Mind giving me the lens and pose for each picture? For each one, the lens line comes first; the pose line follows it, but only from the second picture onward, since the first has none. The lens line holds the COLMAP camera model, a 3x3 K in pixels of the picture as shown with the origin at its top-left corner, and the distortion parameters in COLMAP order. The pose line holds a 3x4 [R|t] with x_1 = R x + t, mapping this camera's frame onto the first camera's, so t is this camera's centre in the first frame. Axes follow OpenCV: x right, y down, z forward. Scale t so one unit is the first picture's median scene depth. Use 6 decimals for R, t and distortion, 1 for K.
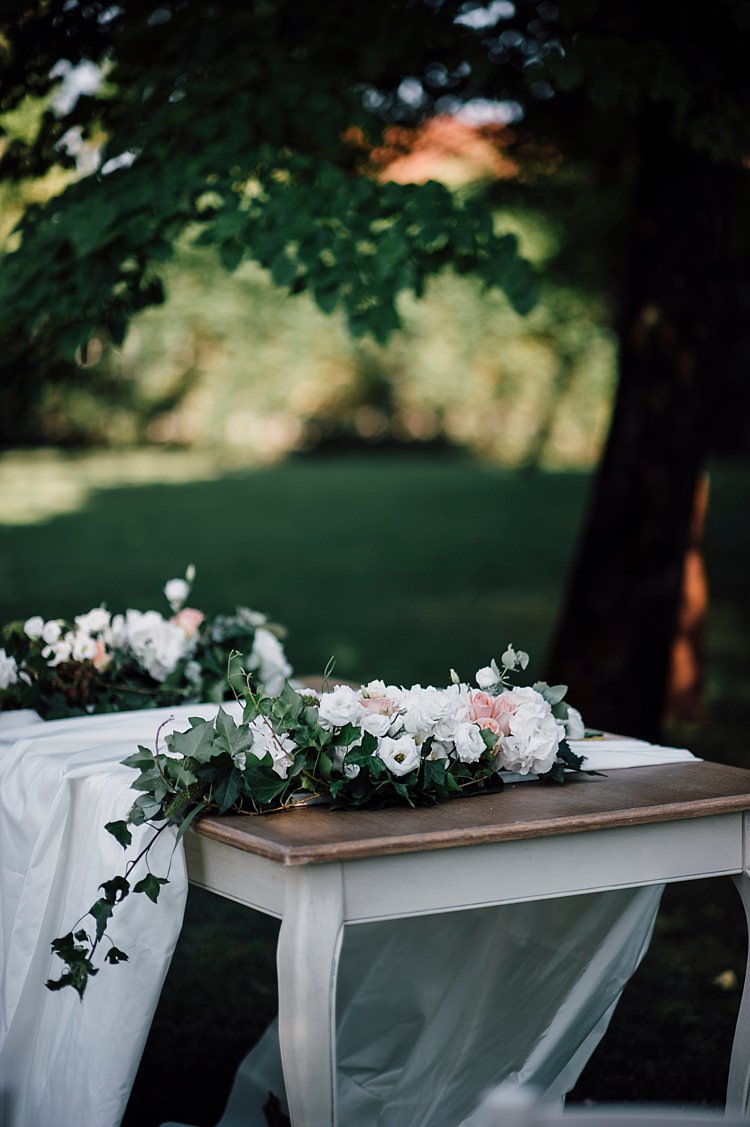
lens RADIAL K [[2703.2, 0, 375.9], [0, 2703.2, 563.9], [0, 0, 1]] dist [-0.112101, 0.000000]
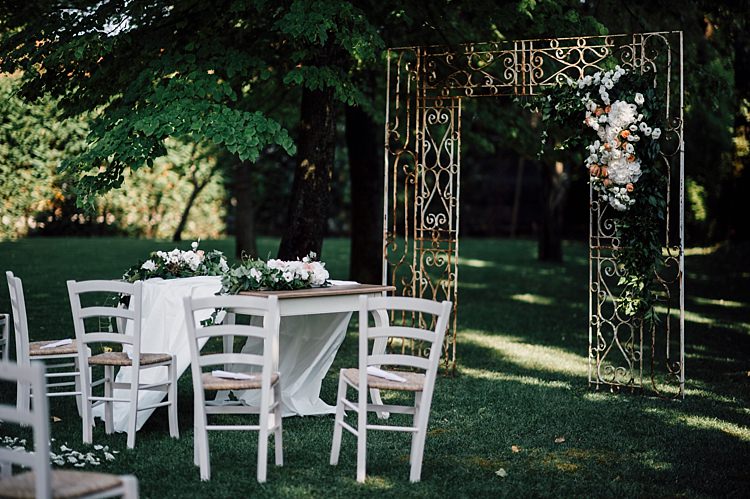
lens RADIAL K [[1799.0, 0, 375.7], [0, 1799.0, 250.2], [0, 0, 1]] dist [-0.112101, 0.000000]
pose [[0.979286, 0.005116, 0.202420, -0.360159], [0.003309, 0.999143, -0.041263, 0.128735], [-0.202457, 0.041078, 0.978429, -1.432536]]
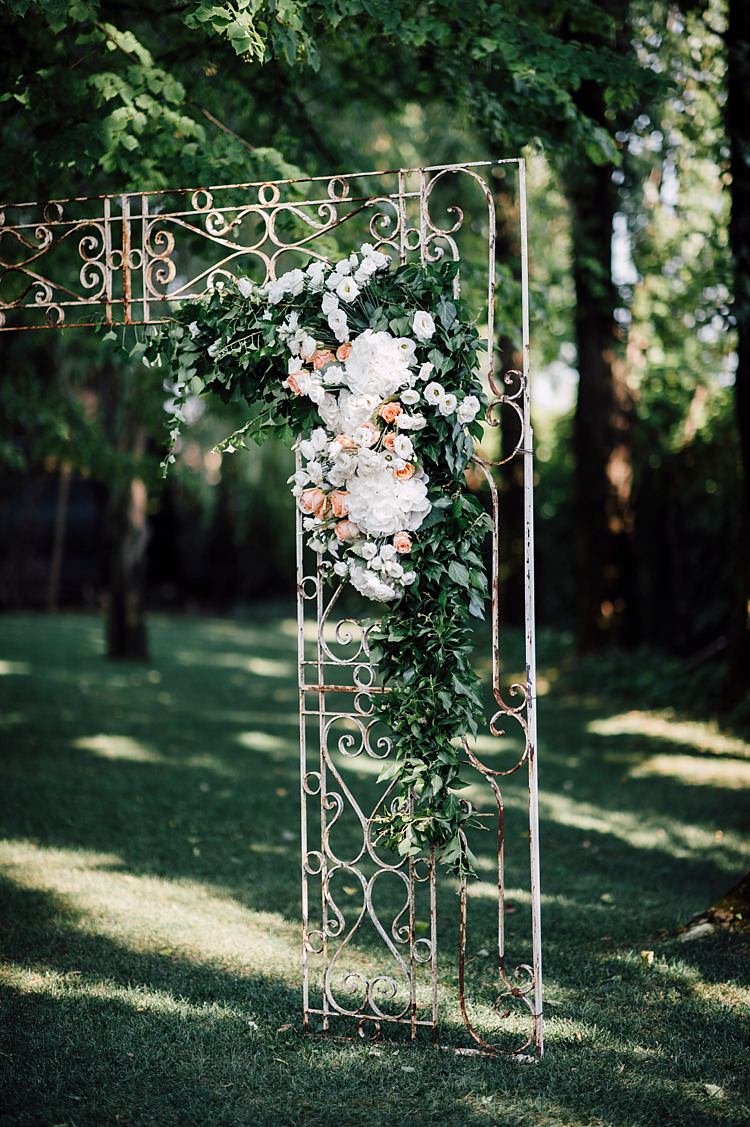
lens RADIAL K [[2703.2, 0, 379.0], [0, 2703.2, 556.7], [0, 0, 1]] dist [-0.112101, 0.000000]
pose [[0.918506, -0.008944, 0.395307, -0.130152], [0.034906, 0.997675, -0.058532, 0.037864], [-0.393864, 0.067560, 0.916682, -0.477752]]
